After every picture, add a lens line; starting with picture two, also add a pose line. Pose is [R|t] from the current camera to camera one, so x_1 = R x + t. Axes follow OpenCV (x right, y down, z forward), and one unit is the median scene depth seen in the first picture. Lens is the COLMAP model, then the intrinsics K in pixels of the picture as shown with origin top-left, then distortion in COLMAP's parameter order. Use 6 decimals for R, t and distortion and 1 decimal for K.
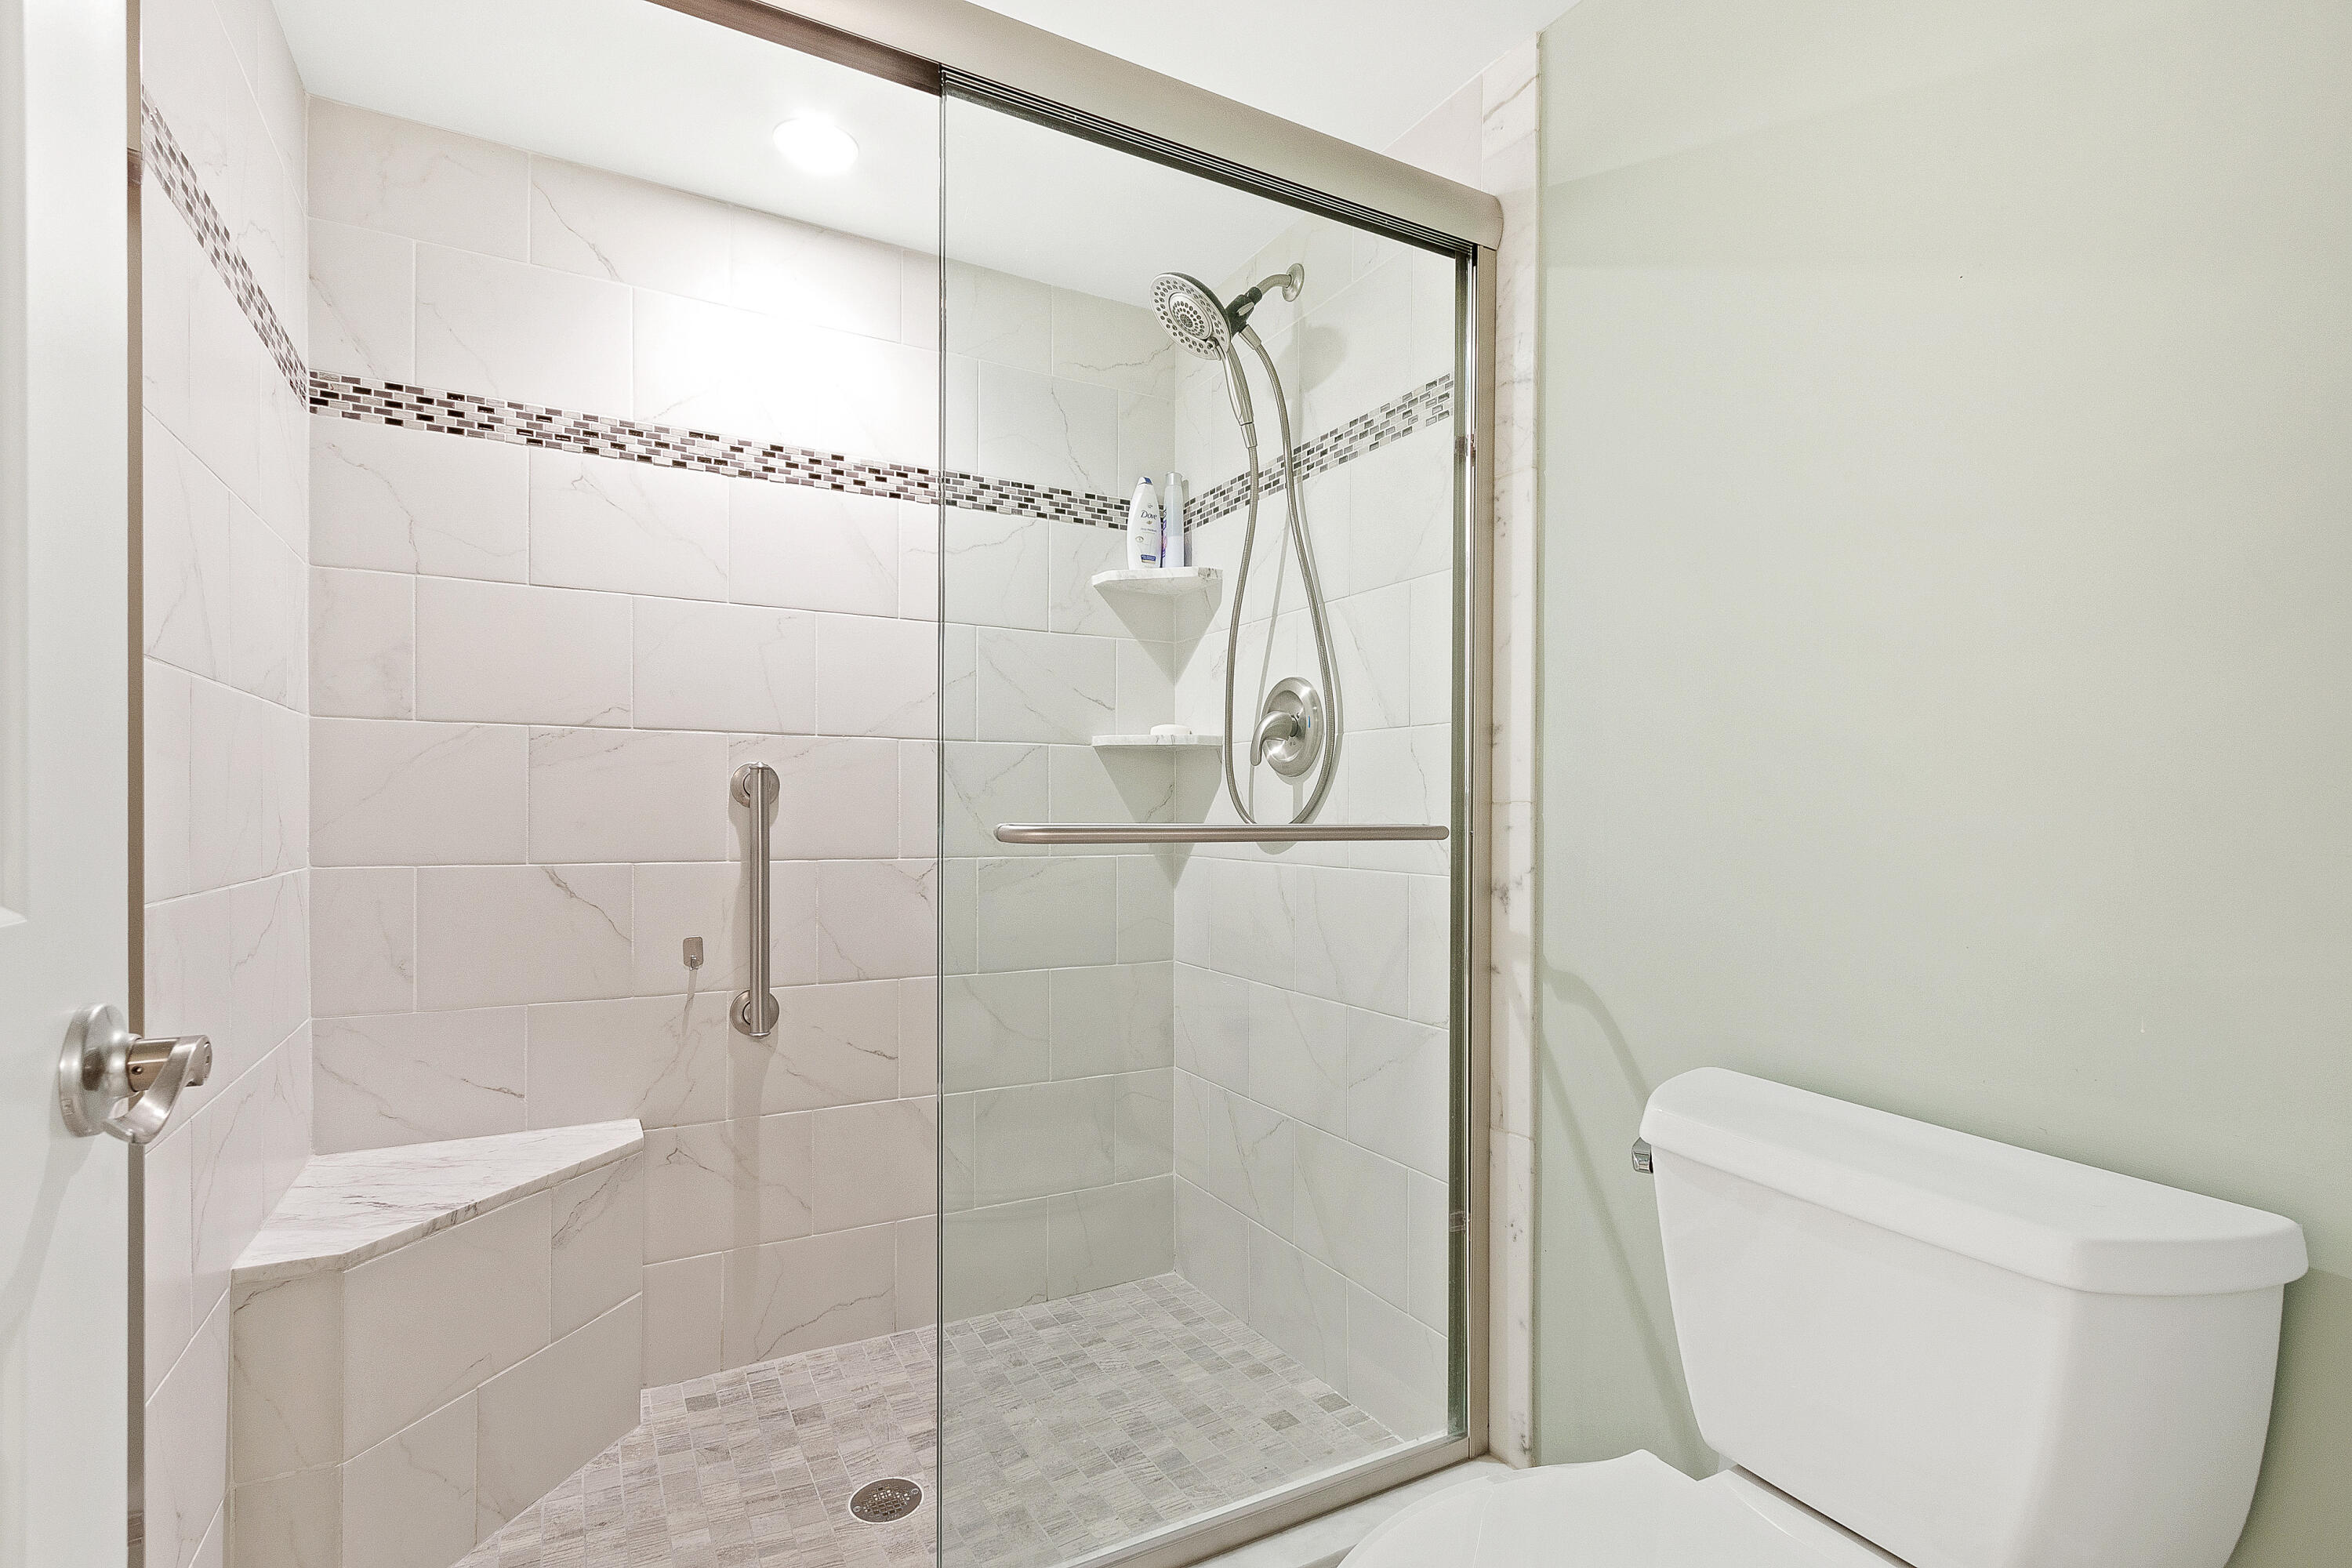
lens RADIAL K [[1179.7, 0, 1177.3], [0, 1179.7, 771.5], [0, 0, 1]] dist [0.015006, 0.000149]
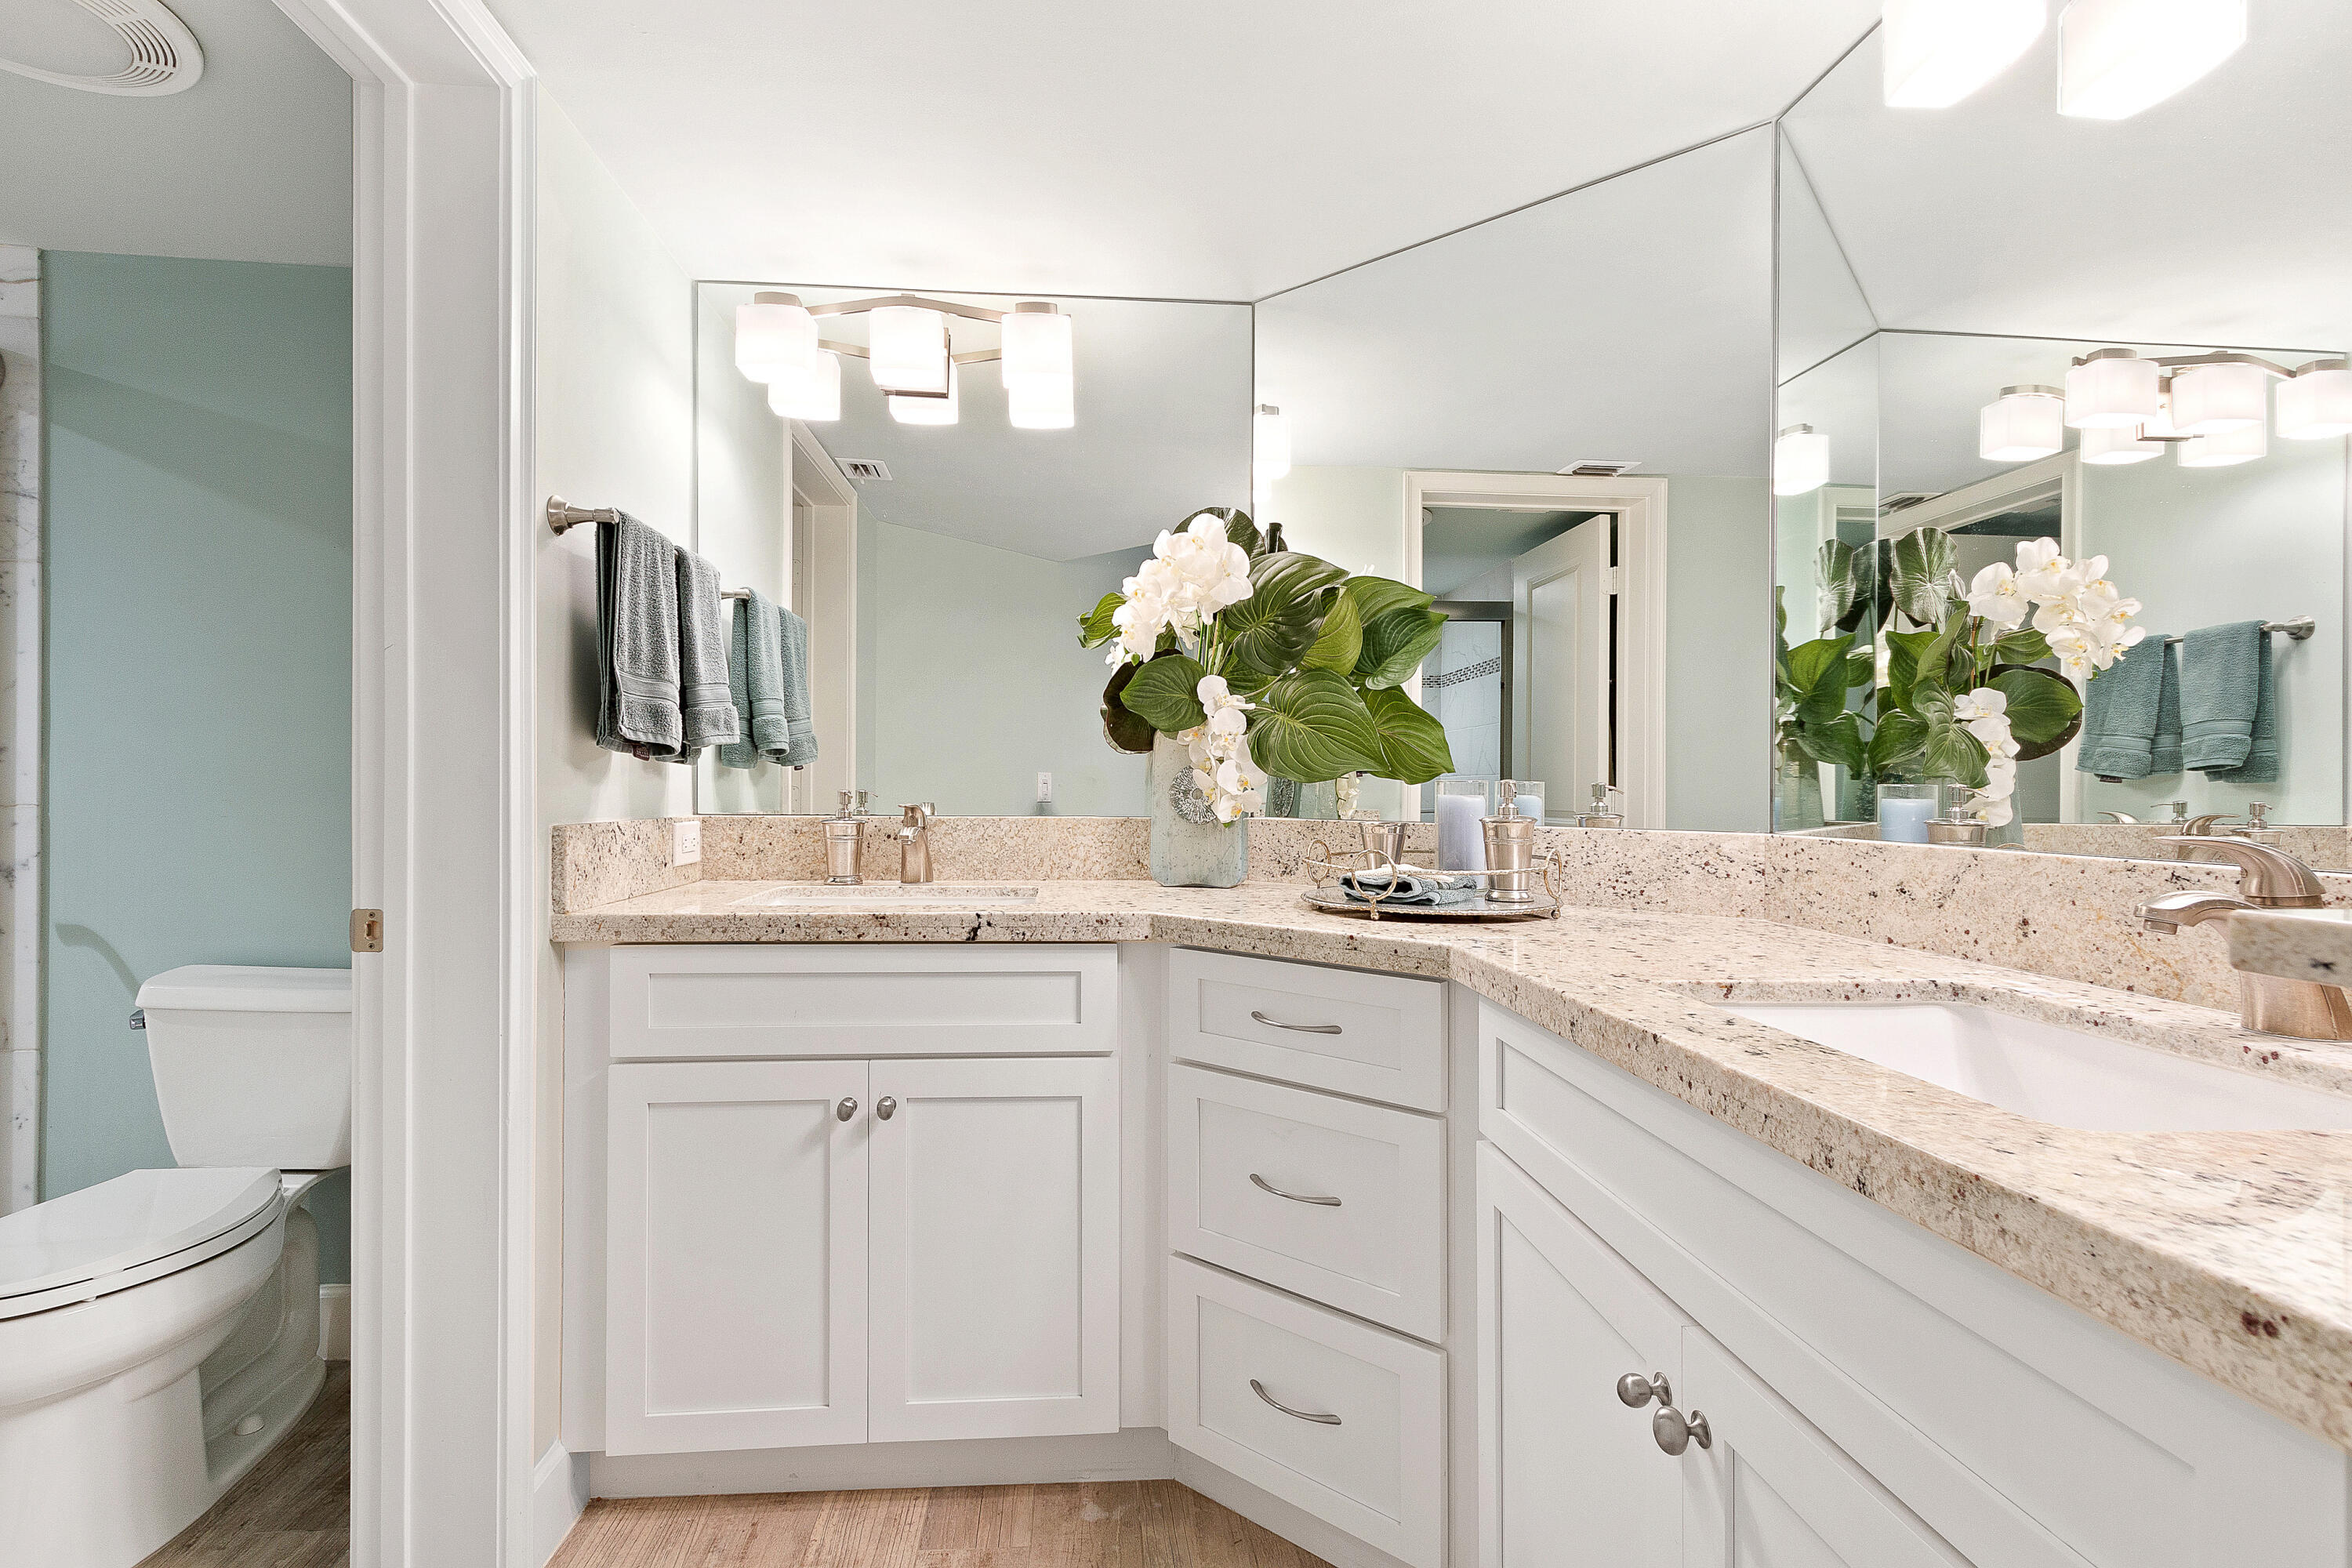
lens RADIAL K [[1084.9, 0, 1173.7], [0, 1084.9, 779.4], [0, 0, 1]] dist [0.001221, 0.000504]
pose [[0.457338, -0.000802, 0.889293, -0.220170], [0.005385, 0.999984, -0.001867, 0.005705], [-0.889277, 0.005643, 0.457335, -0.753329]]
